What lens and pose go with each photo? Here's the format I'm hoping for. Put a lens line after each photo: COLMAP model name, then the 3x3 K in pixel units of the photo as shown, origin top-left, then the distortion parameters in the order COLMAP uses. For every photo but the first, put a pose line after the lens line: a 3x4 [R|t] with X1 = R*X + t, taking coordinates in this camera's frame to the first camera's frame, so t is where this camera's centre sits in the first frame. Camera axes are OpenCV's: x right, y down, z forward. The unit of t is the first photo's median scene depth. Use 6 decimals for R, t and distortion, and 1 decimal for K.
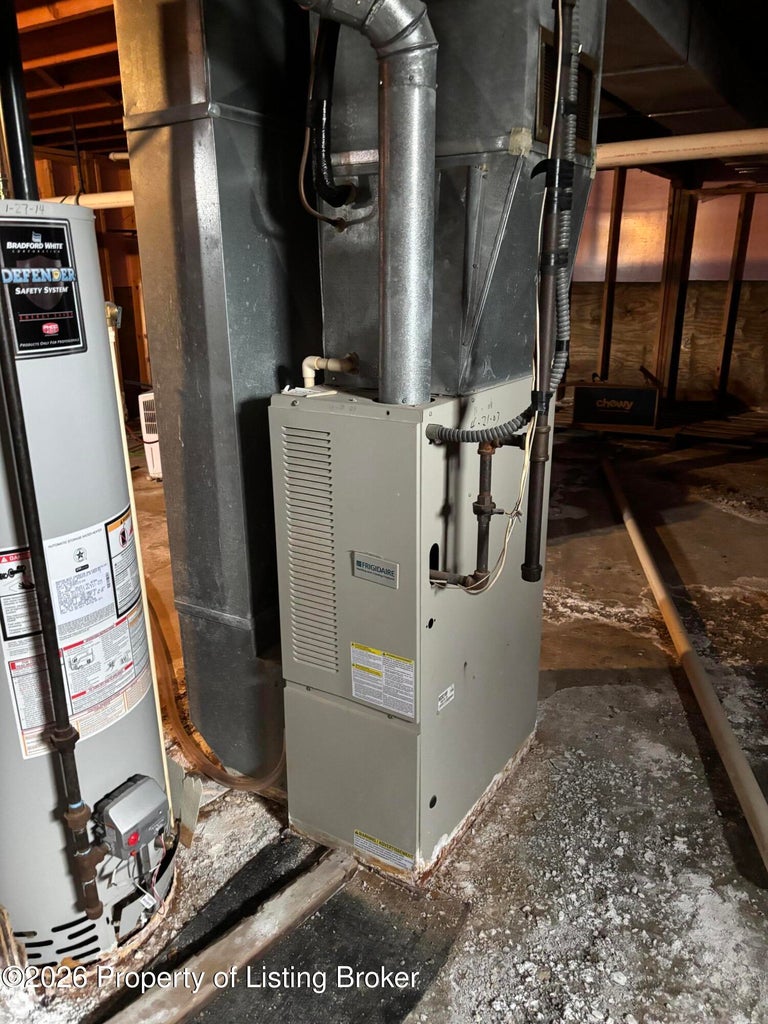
lens RADIAL K [[776.9, 0, 383.2], [0, 776.9, 511.1], [0, 0, 1]] dist [0.041260, -0.045898]
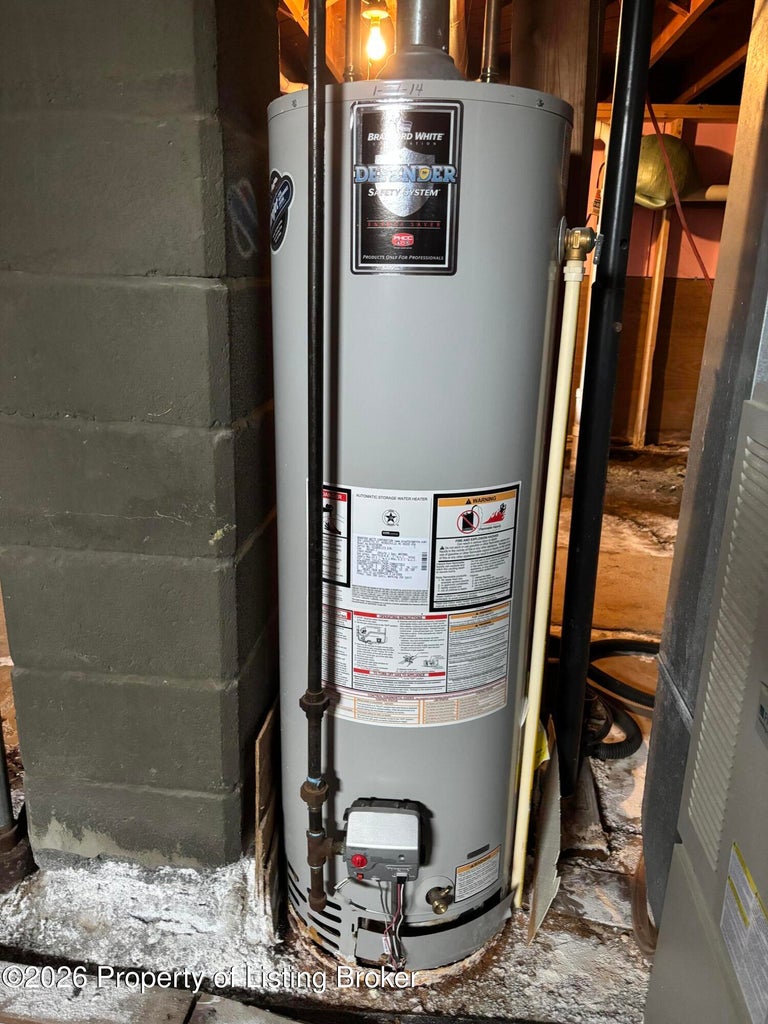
lens RADIAL K [[776.9, 0, 383.2], [0, 776.9, 515.4], [0, 0, 1]] dist [0.041260, -0.045898]
pose [[0.430631, 0.283744, -0.856765, 0.309284], [-0.296180, 0.941151, 0.162825, -0.075603], [0.852546, 0.183639, 0.489328, 0.545885]]
